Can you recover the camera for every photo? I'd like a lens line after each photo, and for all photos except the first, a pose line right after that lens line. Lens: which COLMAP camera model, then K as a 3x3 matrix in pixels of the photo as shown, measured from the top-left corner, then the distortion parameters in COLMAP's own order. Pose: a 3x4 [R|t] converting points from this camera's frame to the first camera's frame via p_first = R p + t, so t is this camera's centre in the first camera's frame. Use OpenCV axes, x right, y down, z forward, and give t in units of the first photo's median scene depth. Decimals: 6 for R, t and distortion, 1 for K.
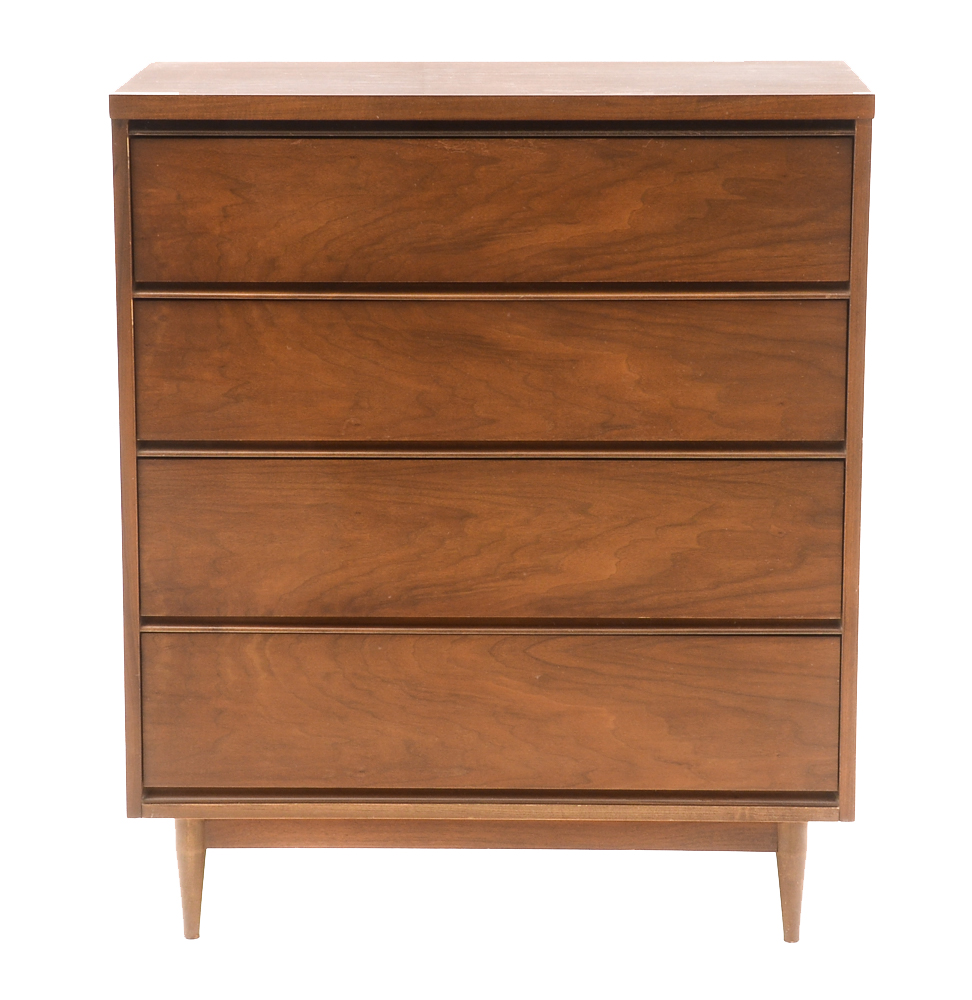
lens RADIAL K [[3466.4, 0, 483.4], [0, 3466.4, 498.5], [0, 0, 1]] dist [0.255337, 0.000000]
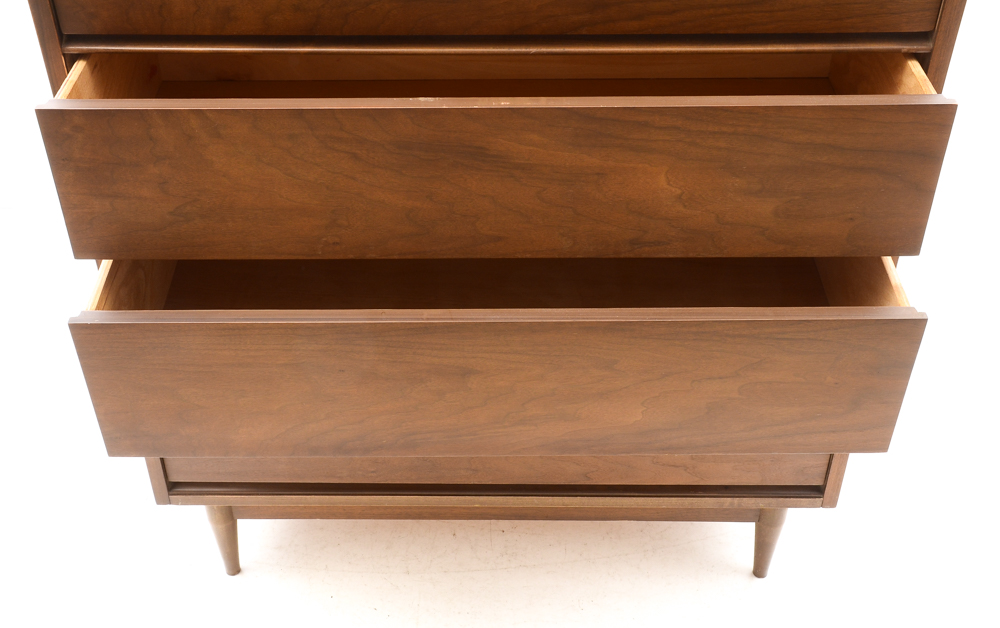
lens RADIAL K [[1171.4, 0, 488.0], [0, 1171.4, 309.9], [0, 0, 1]] dist [0.012368, 0.000000]
pose [[0.999844, -0.014800, 0.009684, -0.002975], [0.007199, 0.840643, 0.541542, -0.160181], [-0.016156, -0.541388, 0.840618, 0.756168]]
